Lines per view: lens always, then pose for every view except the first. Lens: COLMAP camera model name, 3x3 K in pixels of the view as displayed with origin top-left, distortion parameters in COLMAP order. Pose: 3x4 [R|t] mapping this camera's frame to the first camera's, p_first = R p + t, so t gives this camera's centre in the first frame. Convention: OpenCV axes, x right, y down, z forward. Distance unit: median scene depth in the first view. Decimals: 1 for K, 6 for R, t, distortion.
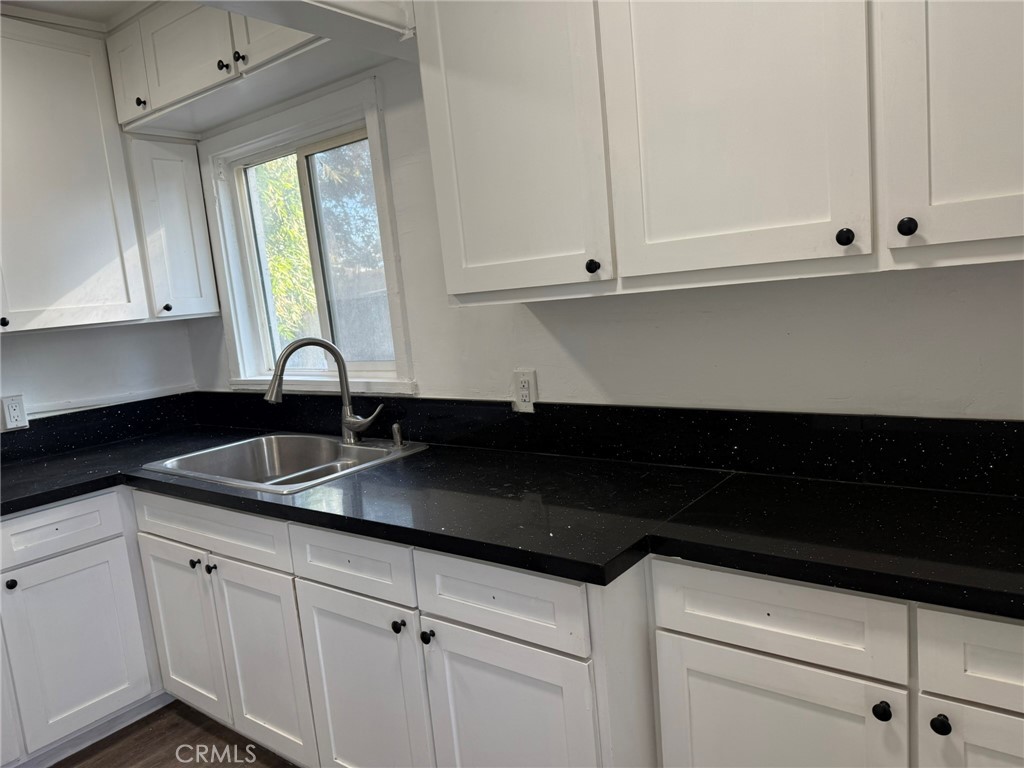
lens RADIAL K [[720.5, 0, 515.4], [0, 720.5, 394.3], [0, 0, 1]] dist [0.040834, -0.046448]
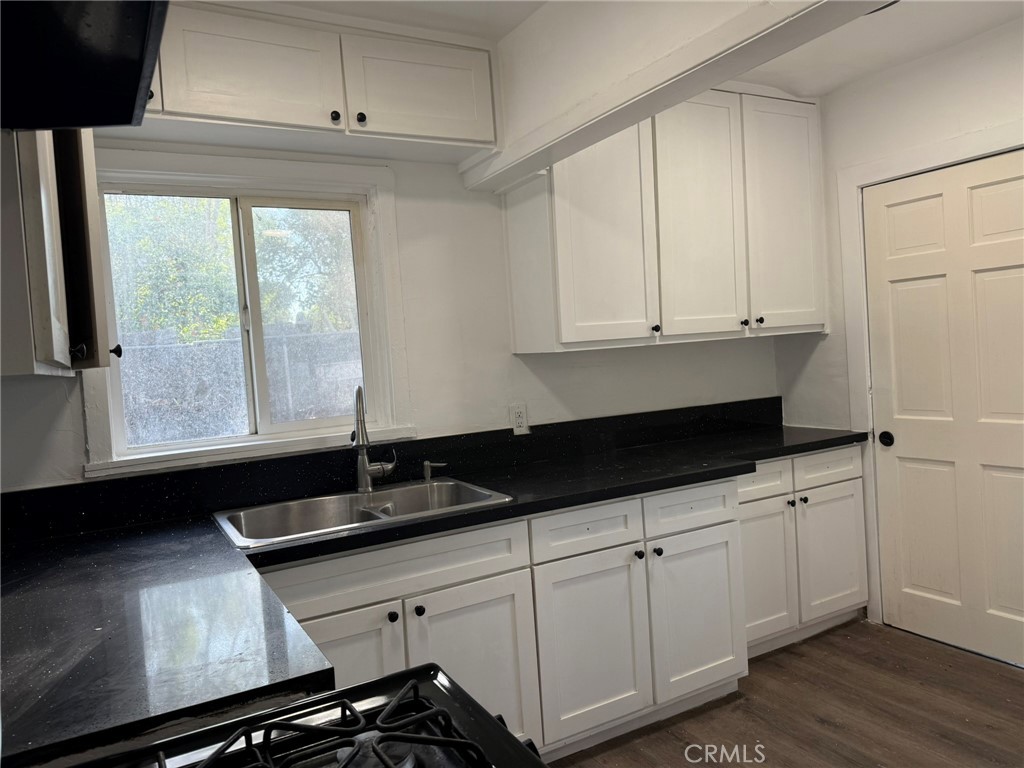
lens RADIAL K [[720.5, 0, 512.6], [0, 720.5, 383.2], [0, 0, 1]] dist [0.040834, -0.046448]
pose [[0.396624, 0.021499, 0.917729, -1.256605], [0.165481, 0.981673, -0.094515, 0.055236], [-0.902942, 0.189354, 0.385798, 0.459151]]
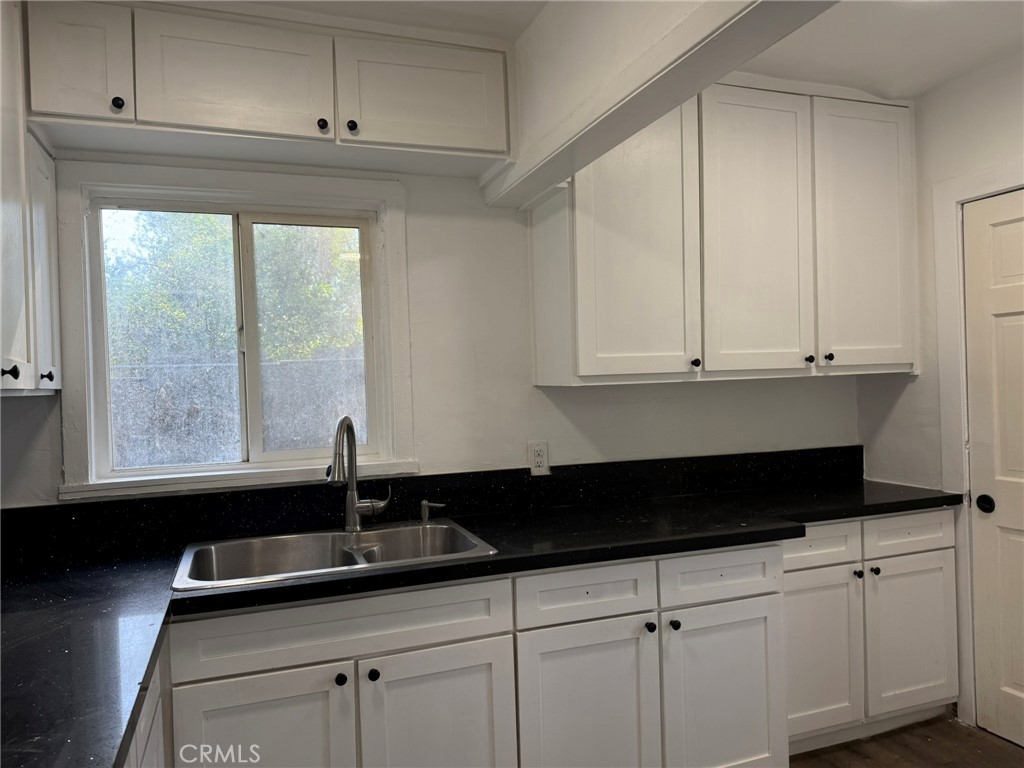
lens RADIAL K [[720.5, 0, 509.6], [0, 720.5, 391.0], [0, 0, 1]] dist [0.040834, -0.046448]
pose [[0.533283, 0.060003, 0.843806, -1.071235], [0.108503, 0.984390, -0.138573, 0.047629], [-0.838949, 0.165454, 0.518448, 0.369452]]
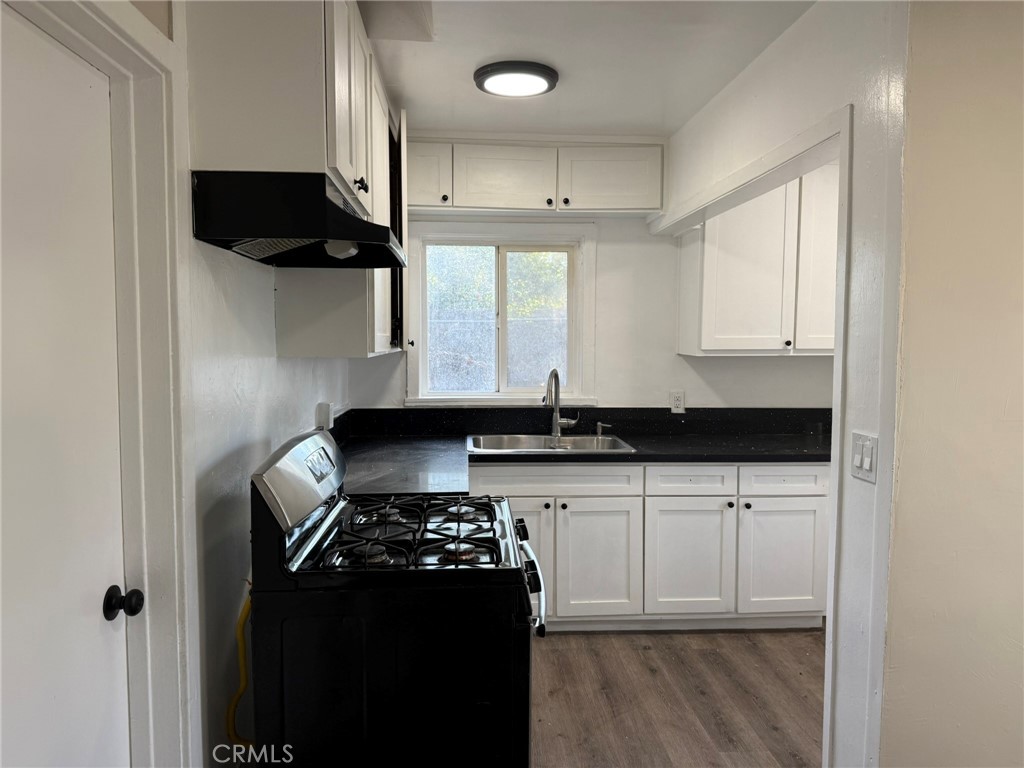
lens RADIAL K [[720.5, 0, 494.0], [0, 720.5, 391.7], [0, 0, 1]] dist [0.040834, -0.046448]
pose [[0.758638, 0.039886, 0.650290, -1.583967], [0.026246, 0.995443, -0.091675, 0.129461], [-0.650984, 0.086615, 0.754134, -0.125156]]
